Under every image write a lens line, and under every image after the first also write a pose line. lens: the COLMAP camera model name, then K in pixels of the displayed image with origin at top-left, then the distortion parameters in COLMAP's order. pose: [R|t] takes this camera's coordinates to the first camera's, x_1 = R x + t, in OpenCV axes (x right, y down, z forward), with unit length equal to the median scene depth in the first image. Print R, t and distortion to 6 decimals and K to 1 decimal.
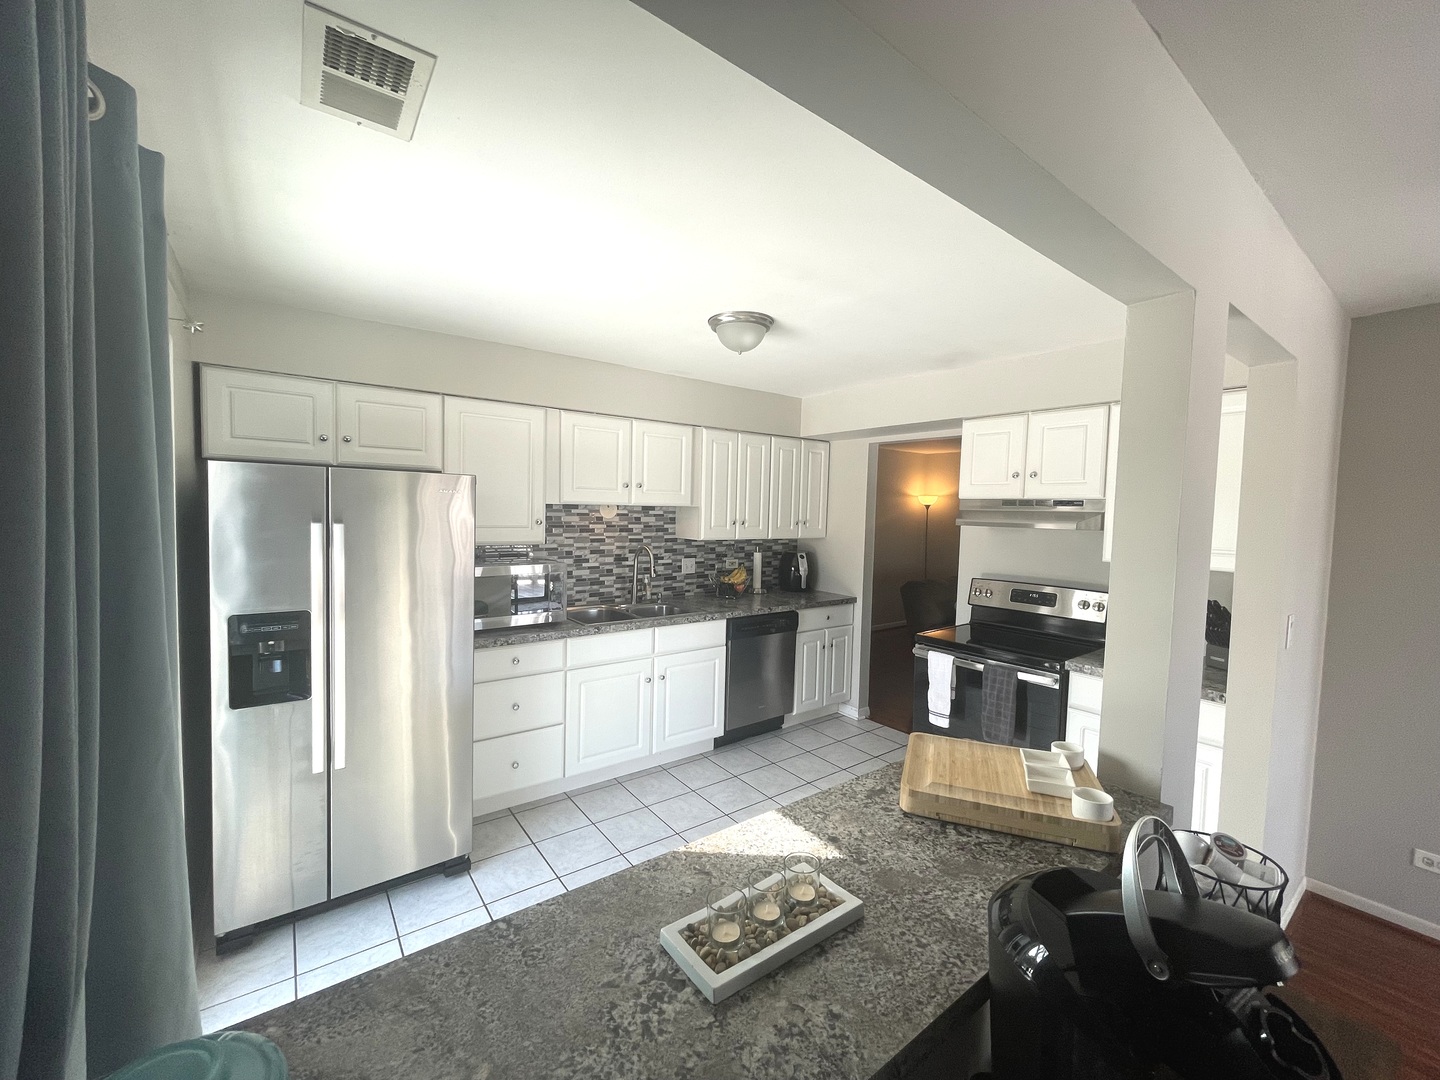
lens RADIAL K [[581.5, 0, 720.0], [0, 581.5, 540.0], [0, 0, 1]] dist [-0.002005, -0.000645]
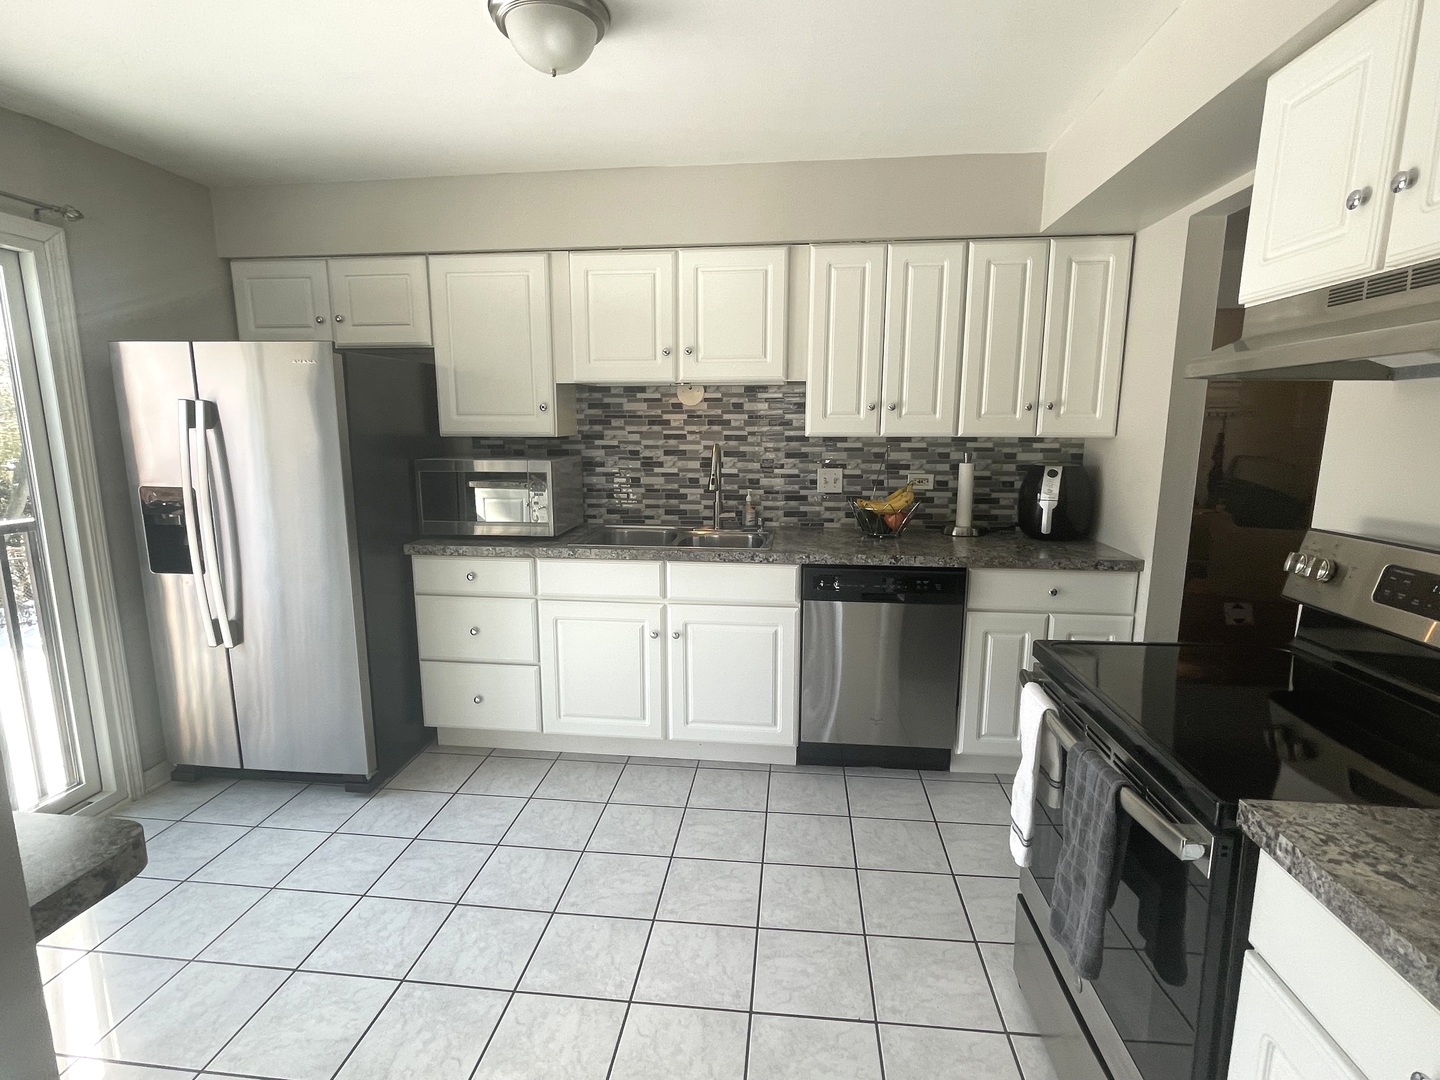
lens RADIAL K [[717.2, 0, 715.6], [0, 717.2, 544.9], [0, 0, 1]] dist [0.015492, 0.000243]
pose [[0.725074, 0.096306, -0.681904, 0.439281], [-0.022003, 0.992908, 0.116833, 0.028488], [0.688320, -0.069709, 0.722050, 0.382151]]
